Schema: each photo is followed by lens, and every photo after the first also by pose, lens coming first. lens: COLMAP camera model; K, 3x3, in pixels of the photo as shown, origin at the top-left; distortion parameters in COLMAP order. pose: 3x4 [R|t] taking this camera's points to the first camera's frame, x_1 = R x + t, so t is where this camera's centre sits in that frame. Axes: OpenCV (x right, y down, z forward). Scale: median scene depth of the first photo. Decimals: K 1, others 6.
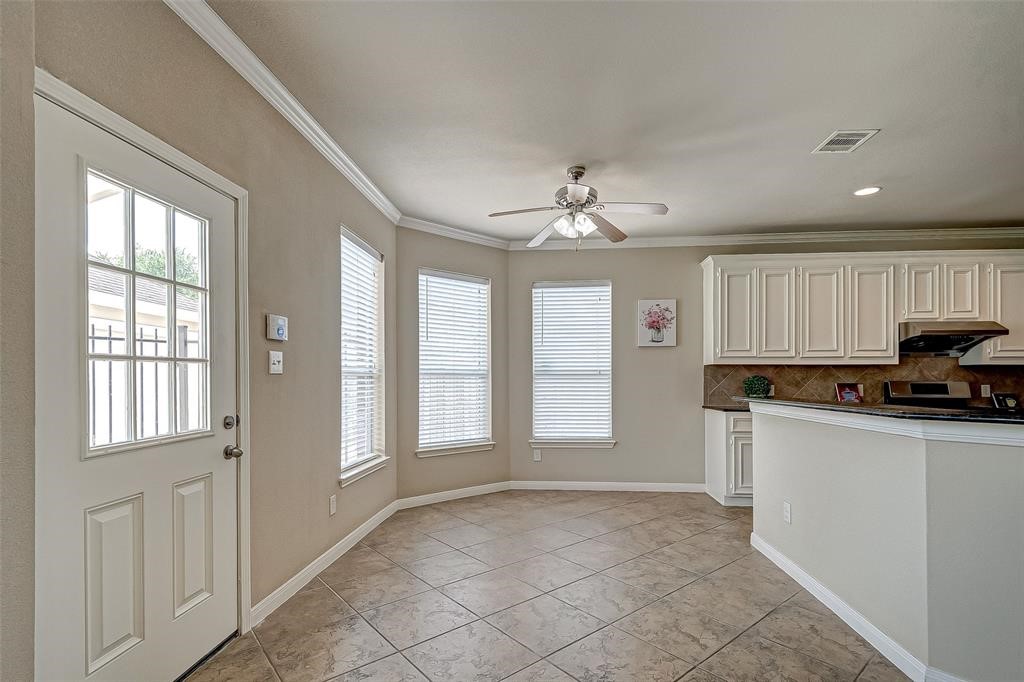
lens RADIAL K [[480.3, 0, 512.3], [0, 480.3, 383.8], [0, 0, 1]] dist [0.000587, 0.000053]
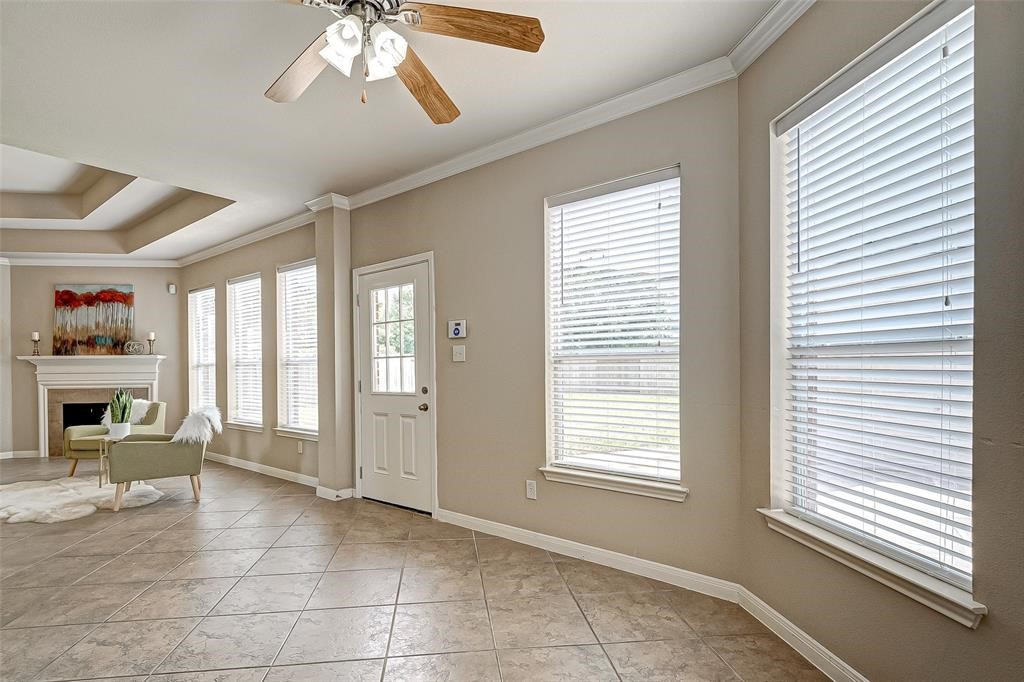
lens RADIAL K [[485.4, 0, 497.2], [0, 485.4, 371.2], [0, 0, 1]] dist [0.000120, 0.000007]
pose [[-0.547883, 0.015514, -0.836411, 0.691864], [0.003229, 0.999860, 0.016431, -0.016641], [0.836549, 0.006302, -0.547856, 2.015933]]
